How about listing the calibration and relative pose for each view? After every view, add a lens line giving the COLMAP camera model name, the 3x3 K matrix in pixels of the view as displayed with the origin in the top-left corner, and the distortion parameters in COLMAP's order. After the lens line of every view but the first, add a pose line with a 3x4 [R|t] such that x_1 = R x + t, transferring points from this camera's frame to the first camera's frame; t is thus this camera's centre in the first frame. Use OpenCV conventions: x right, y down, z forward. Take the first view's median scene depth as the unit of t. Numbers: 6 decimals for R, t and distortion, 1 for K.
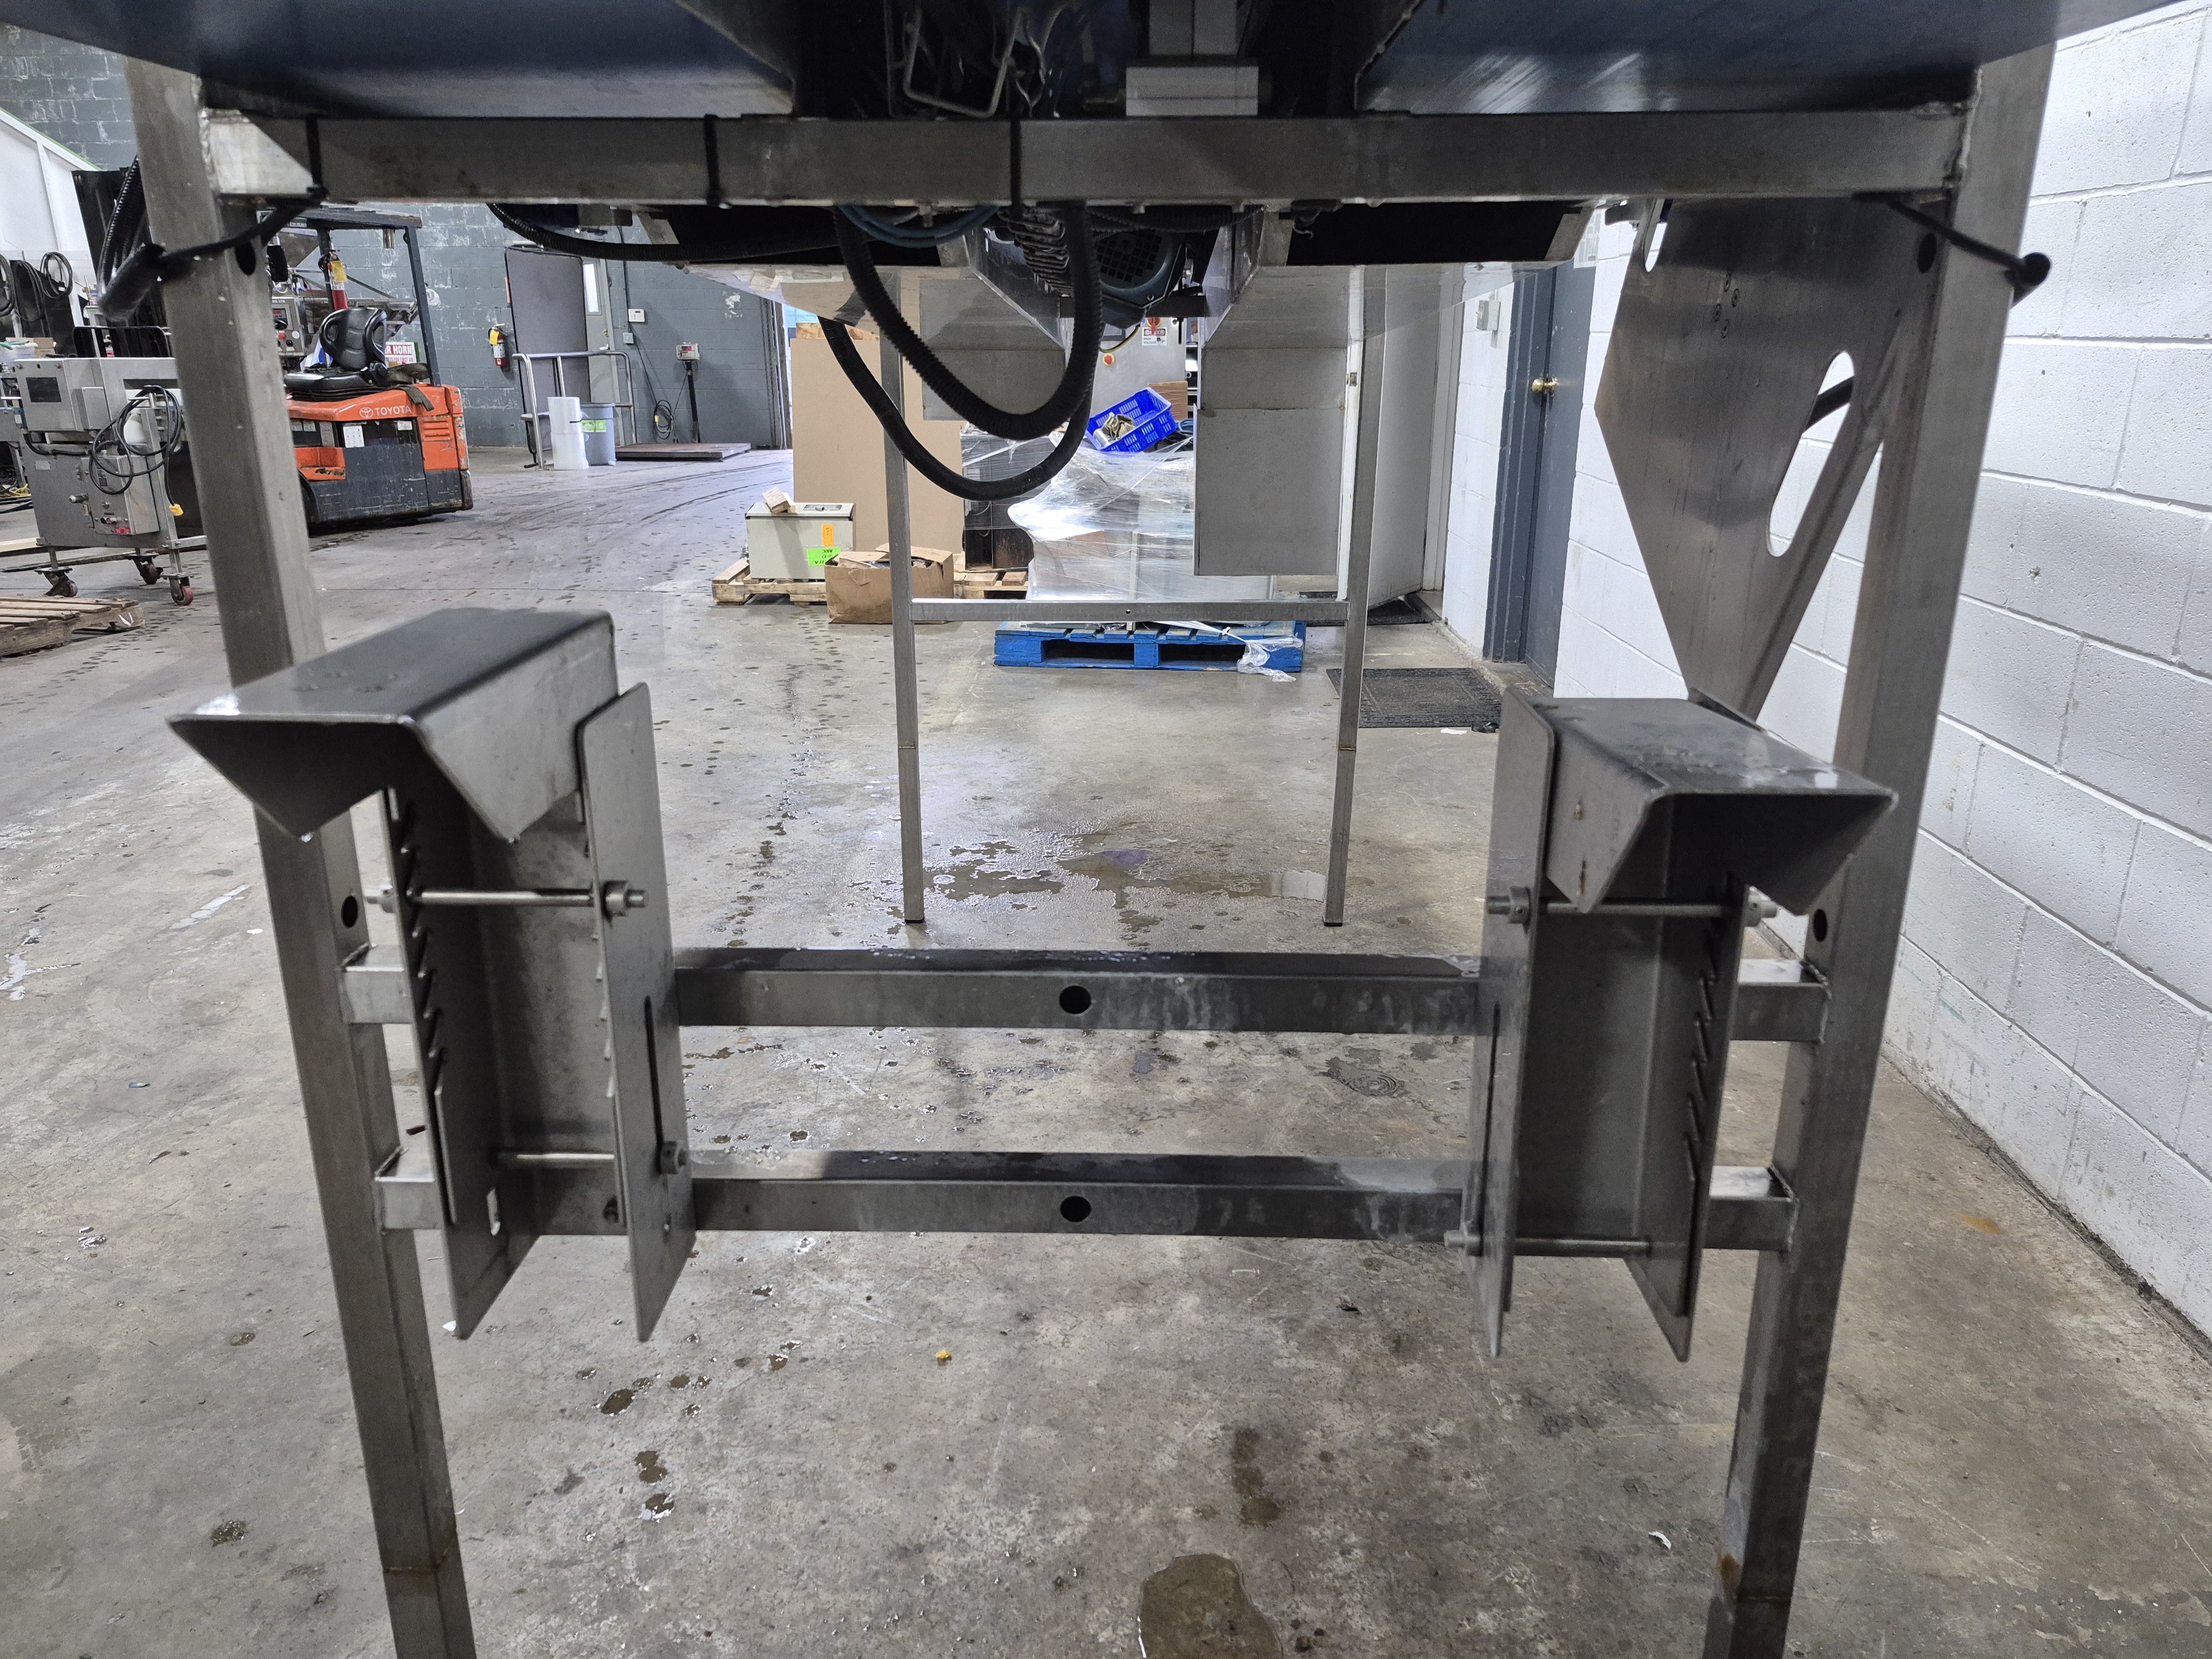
lens RADIAL K [[1517.9, 0, 1094.5], [0, 1517.9, 825.3], [0, 0, 1]] dist [0.080124, -0.076832]
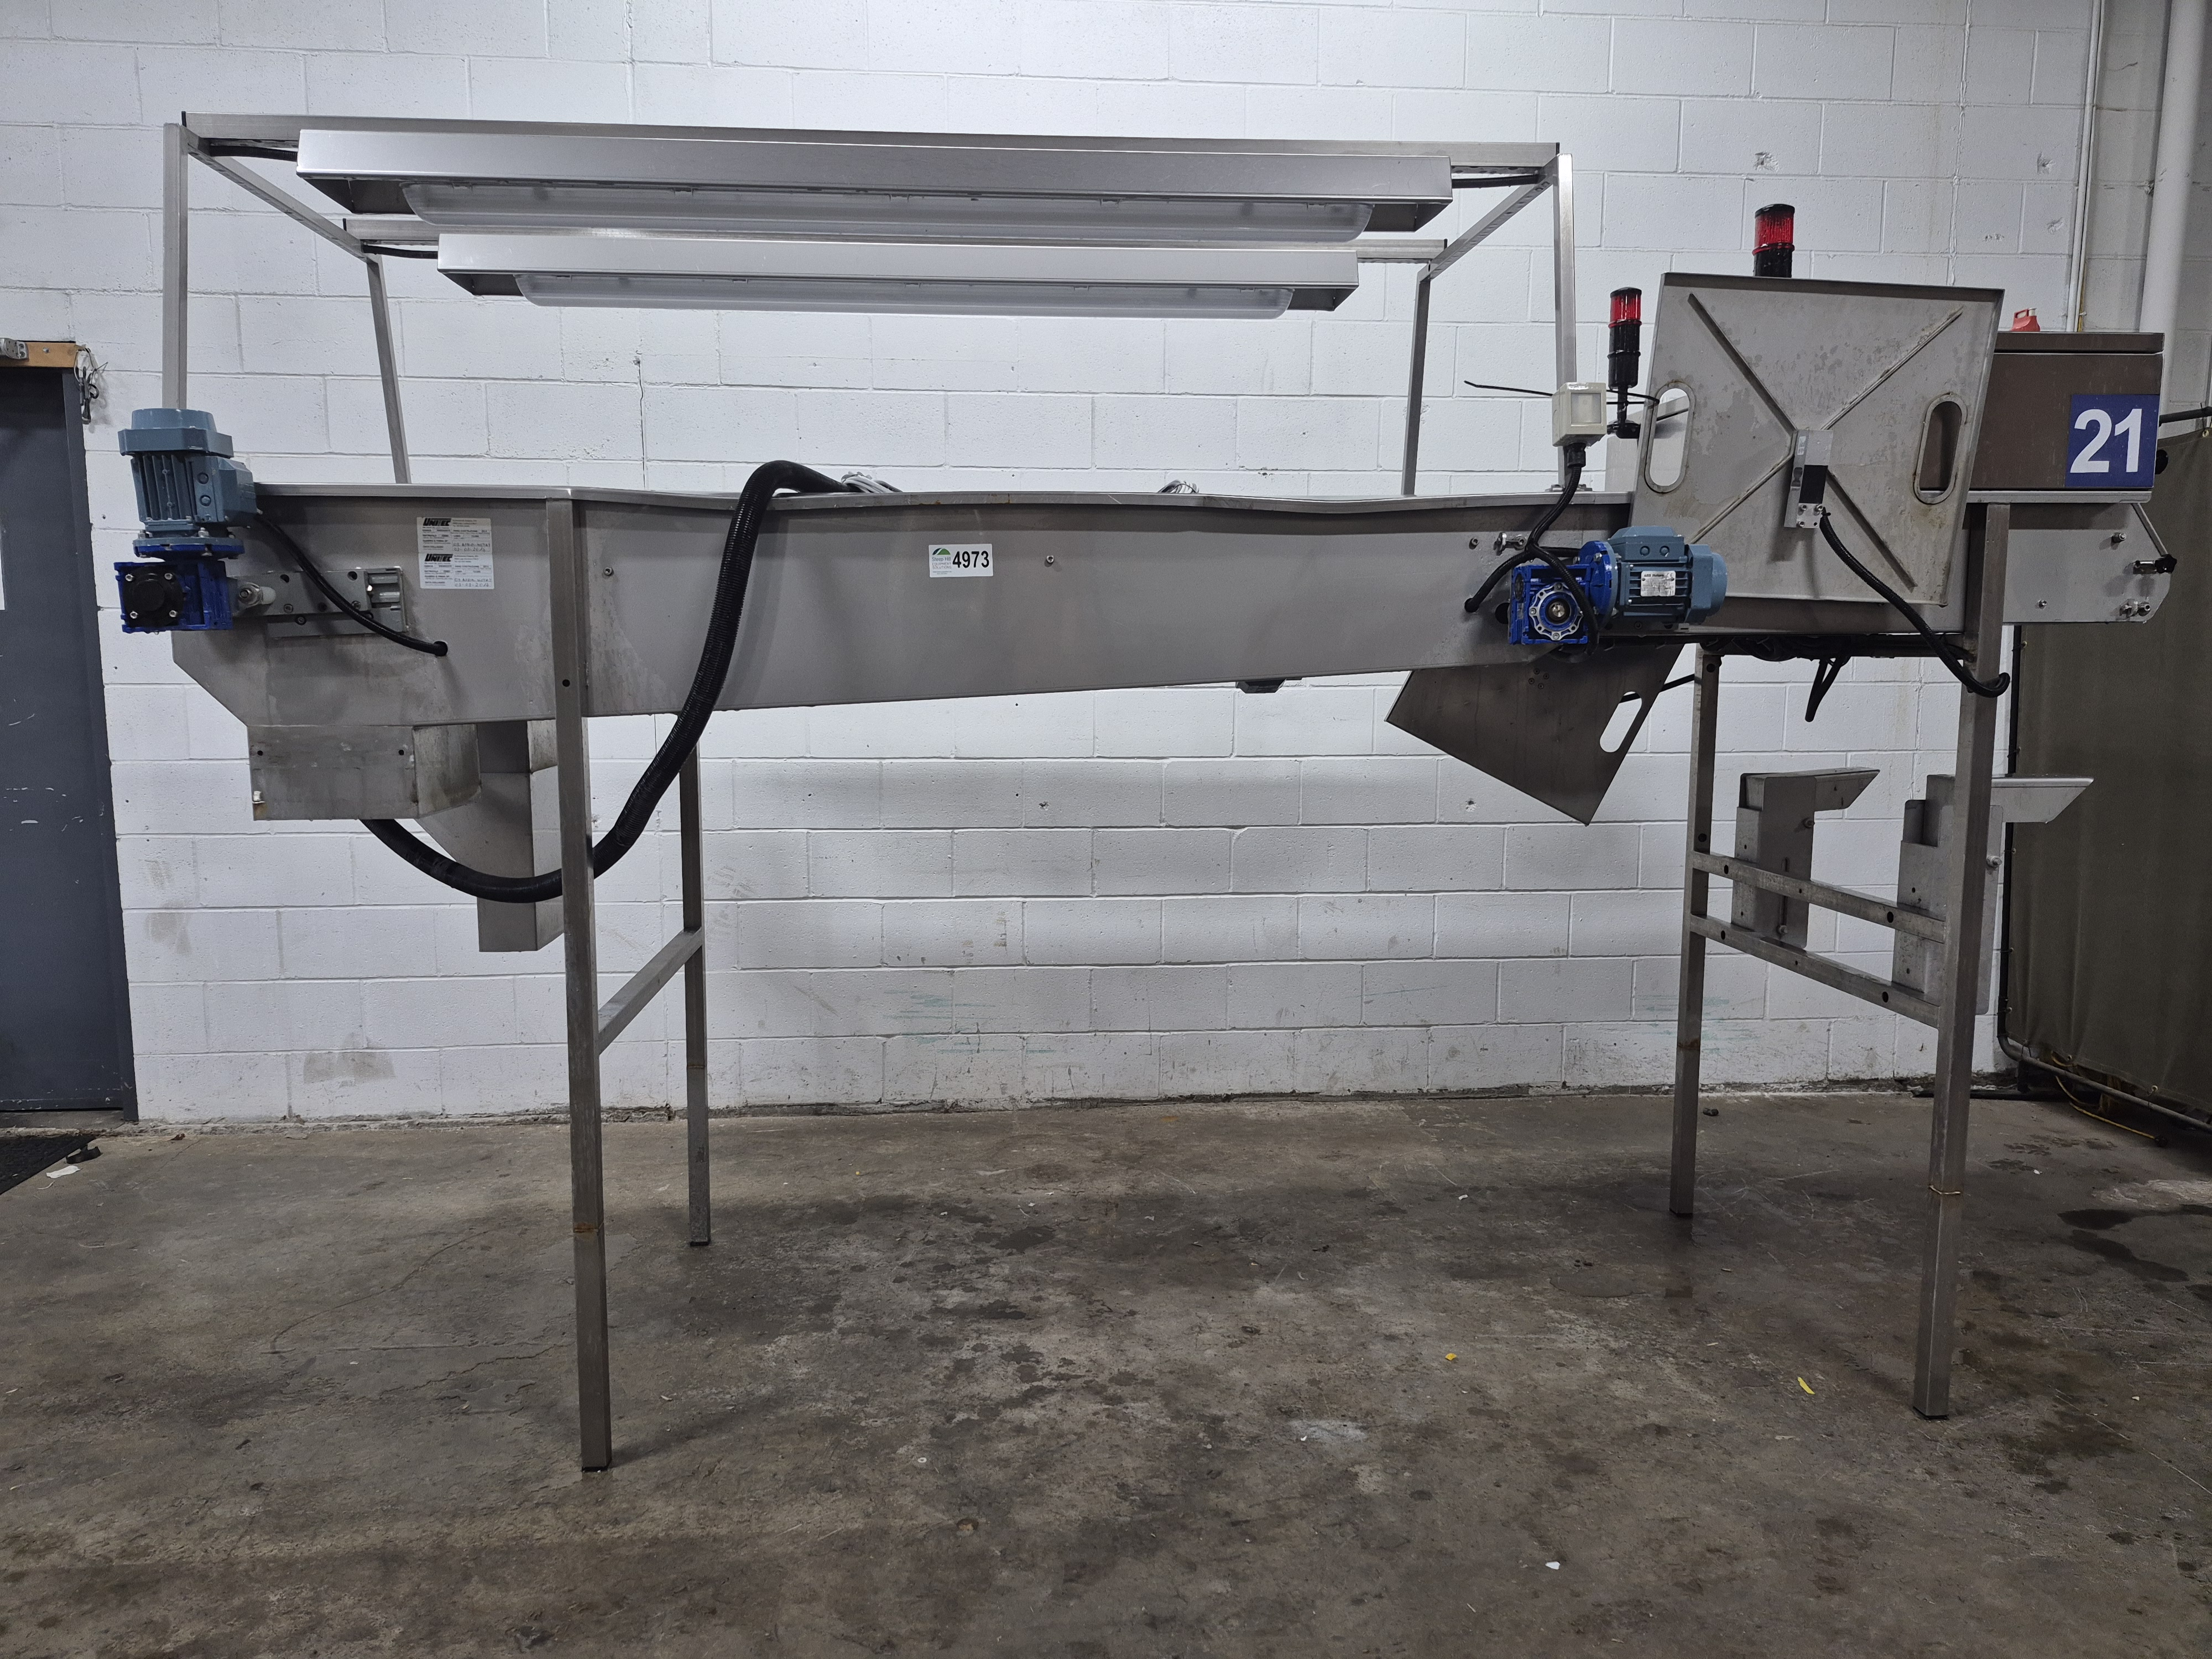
lens RADIAL K [[1538.4, 0, 1097.5], [0, 1538.4, 846.9], [0, 0, 1]] dist [0.135855, -0.172328]
pose [[-0.112749, -0.128288, 0.985307, -0.685187], [0.304534, 0.939446, 0.157165, -0.211164], [-0.945805, 0.317780, -0.066853, 0.585021]]
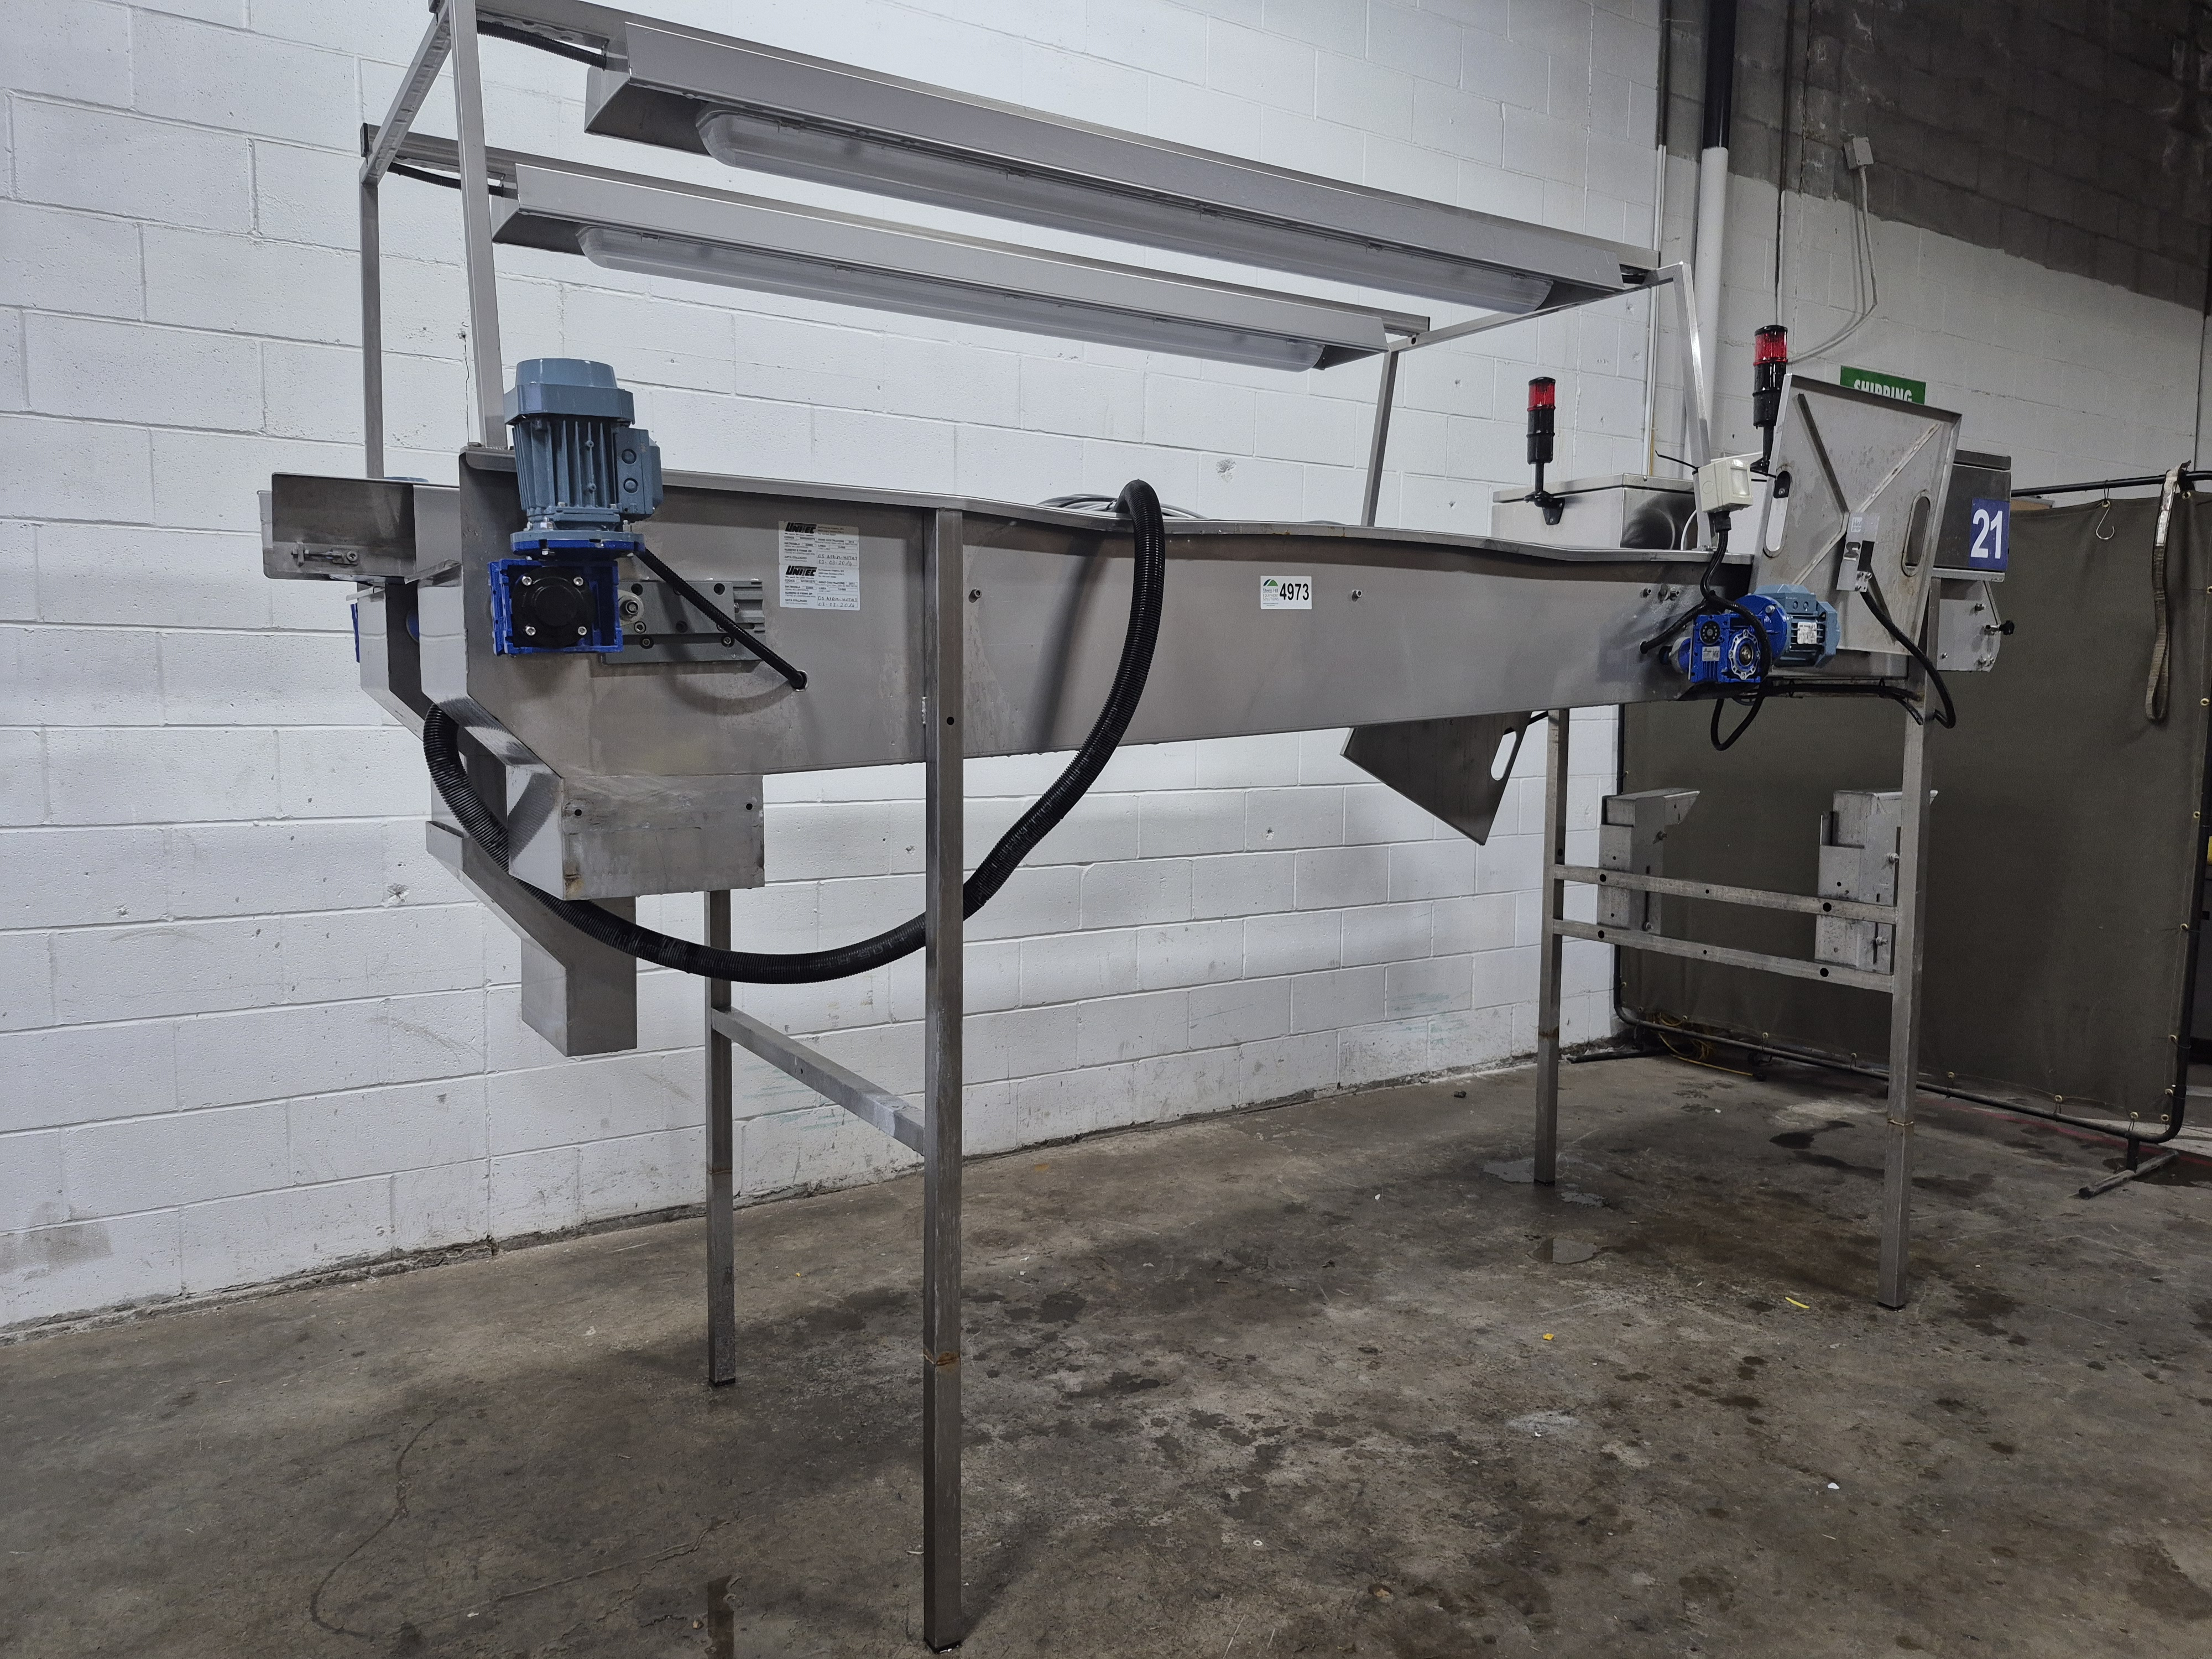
lens RADIAL K [[1535.0, 0, 1106.0], [0, 1535.0, 829.5], [0, 0, 1]] dist [0.140009, -0.200757]
pose [[-0.567507, -0.079389, 0.819532, -0.524807], [0.244314, 0.934277, 0.259686, -0.318285], [-0.786286, 0.347597, -0.510813, 0.930947]]
